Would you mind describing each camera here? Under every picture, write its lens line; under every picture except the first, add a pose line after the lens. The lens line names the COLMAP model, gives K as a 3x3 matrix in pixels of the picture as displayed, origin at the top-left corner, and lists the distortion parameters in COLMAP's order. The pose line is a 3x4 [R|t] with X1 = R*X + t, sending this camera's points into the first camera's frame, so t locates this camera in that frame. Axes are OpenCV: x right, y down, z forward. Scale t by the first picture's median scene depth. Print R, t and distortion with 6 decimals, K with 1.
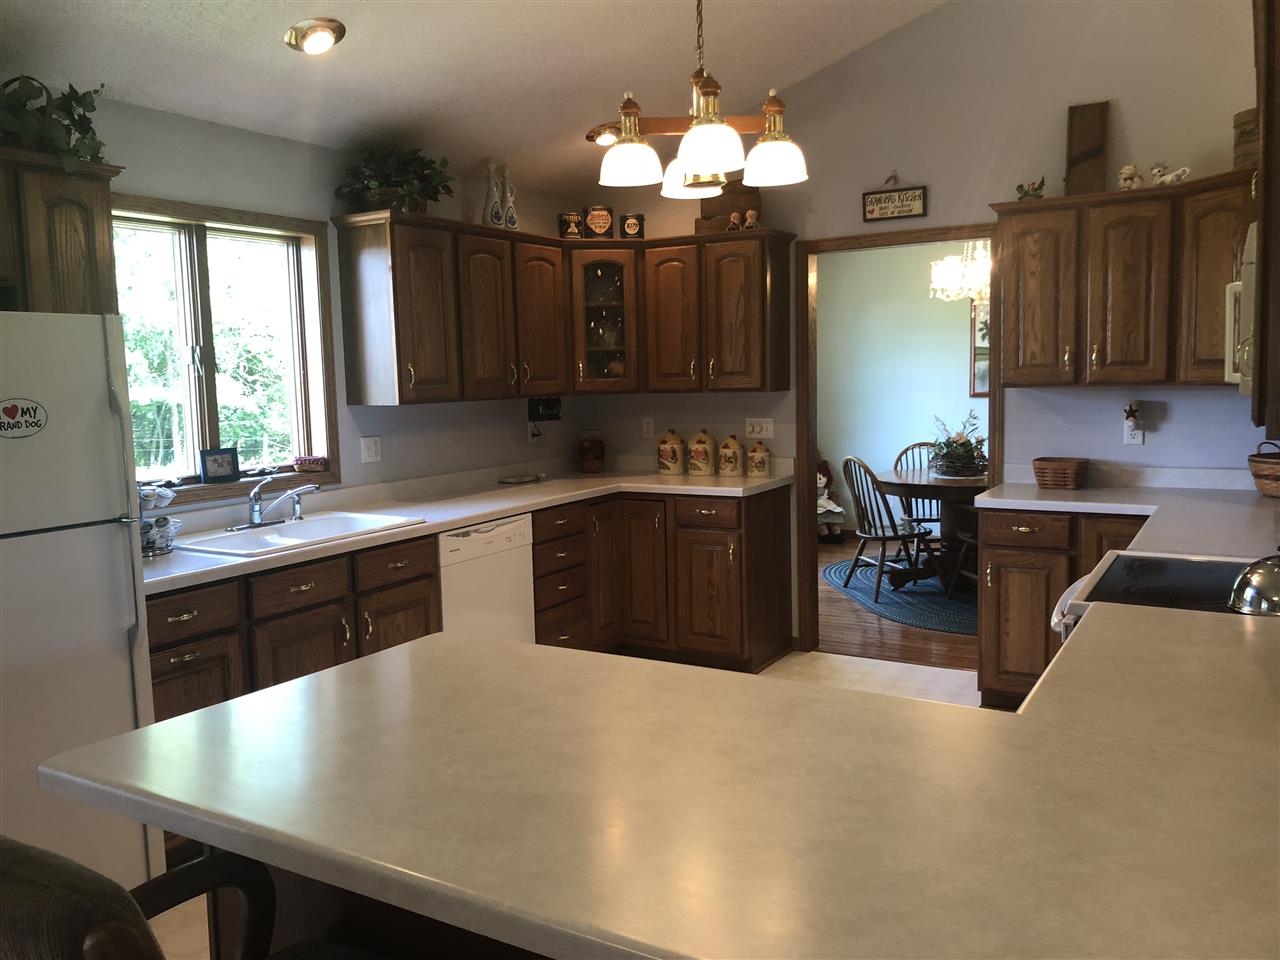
lens RADIAL K [[1023.7, 0, 640.0], [0, 1023.7, 480.0], [0, 0, 1]] dist [0.014089, -0.001803]
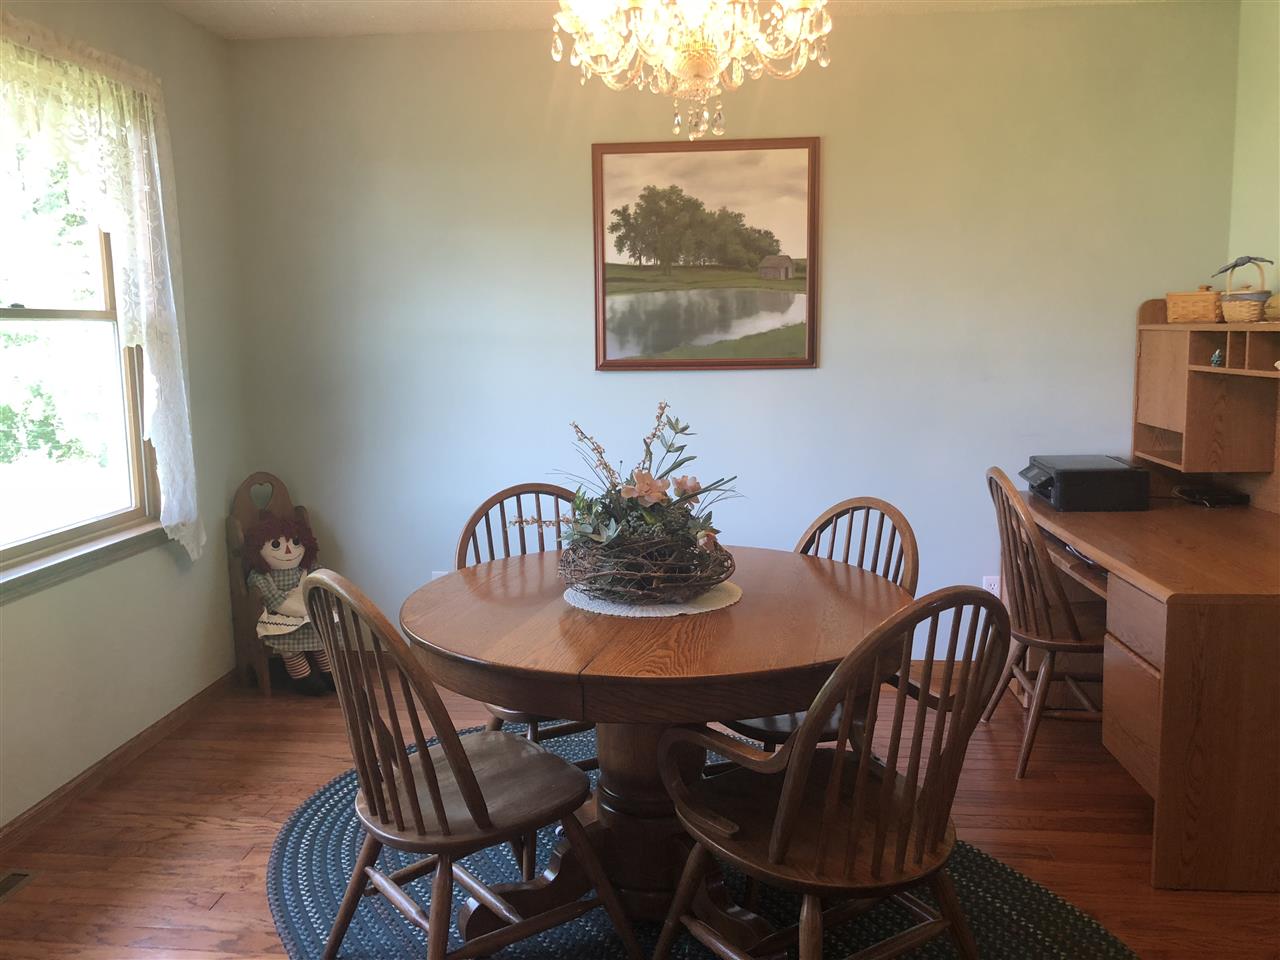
lens RADIAL K [[1028.9, 0, 640.0], [0, 1028.9, 480.0], [0, 0, 1]] dist [0.033673, -0.070294]
pose [[0.901218, -0.050021, 0.430470, 0.203917], [0.037150, 0.998577, 0.038258, -0.073736], [-0.431771, -0.018487, 0.901794, 0.875886]]
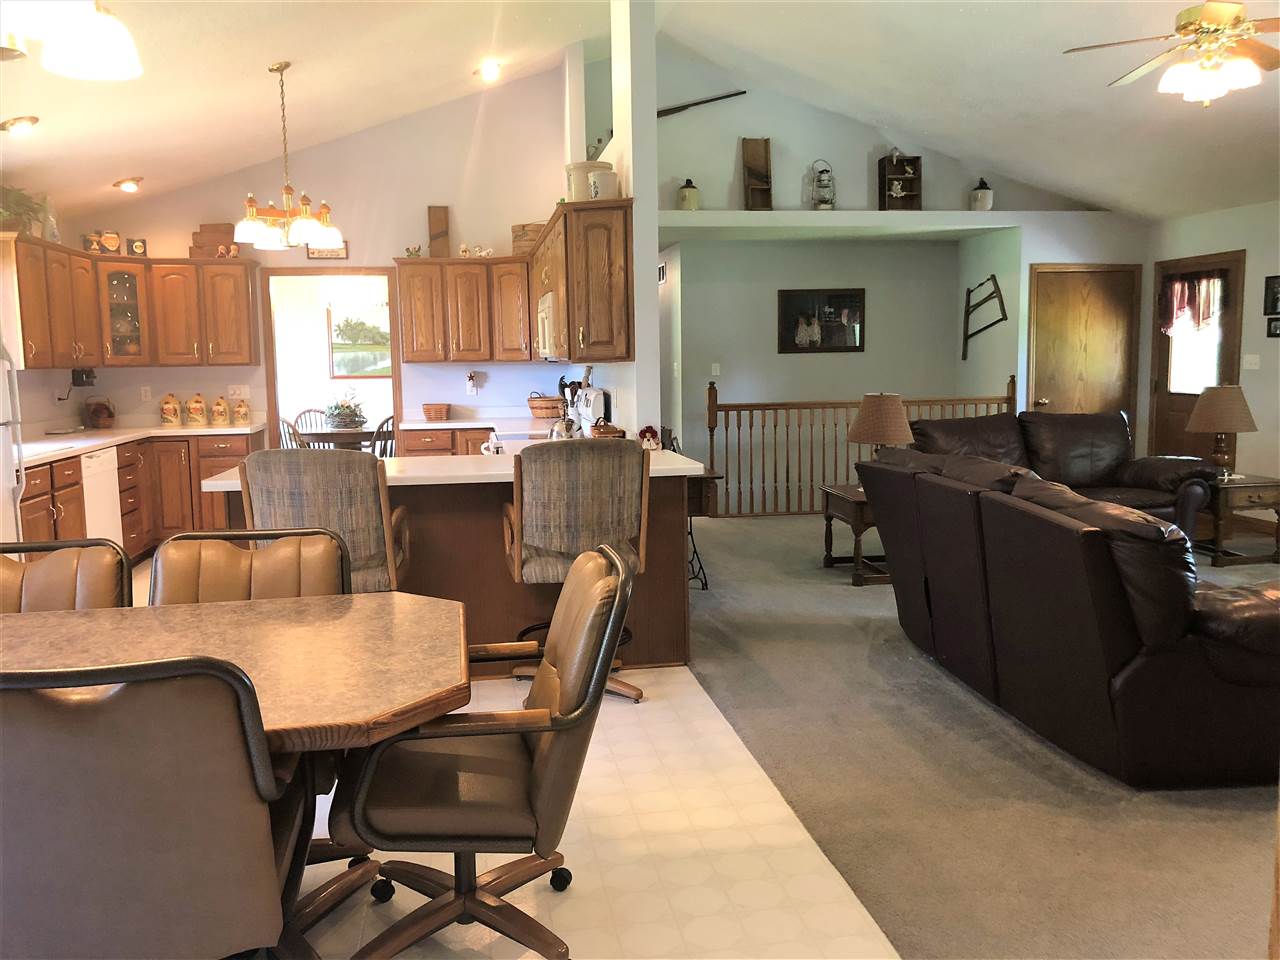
lens RADIAL K [[1028.9, 0, 640.0], [0, 1028.9, 480.0], [0, 0, 1]] dist [0.033673, -0.070294]
pose [[0.757965, -0.062938, 0.649252, -0.433972], [0.066504, 0.997604, 0.019066, 0.089005], [-0.648896, 0.028726, 0.760334, -0.515226]]
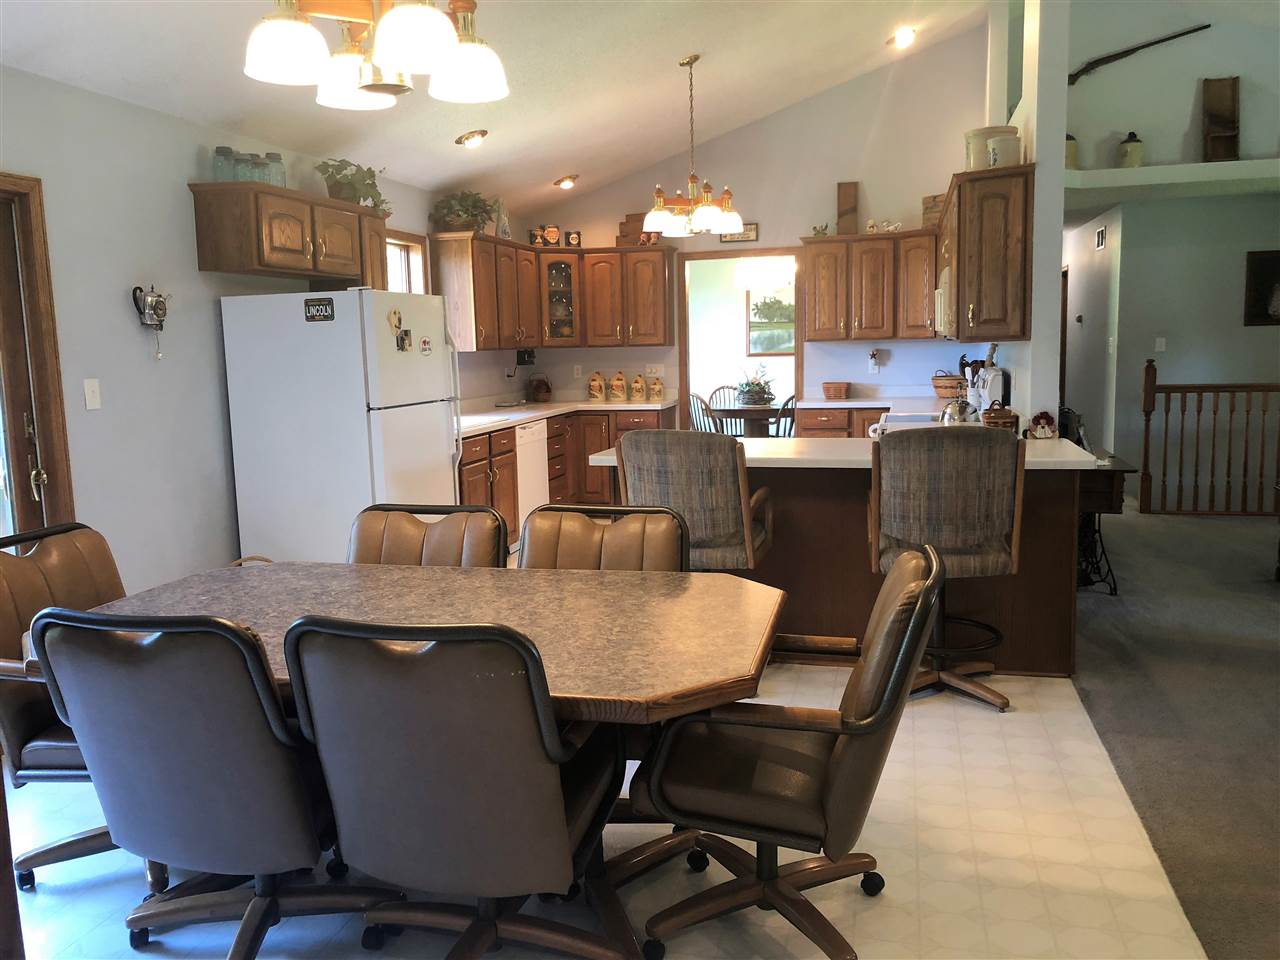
lens RADIAL K [[1028.9, 0, 640.0], [0, 1028.9, 480.0], [0, 0, 1]] dist [0.033673, -0.070294]
pose [[0.957125, -0.036751, 0.287333, -0.383001], [0.031241, 0.999230, 0.023741, 0.083764], [-0.287985, -0.013746, 0.957536, -0.536848]]
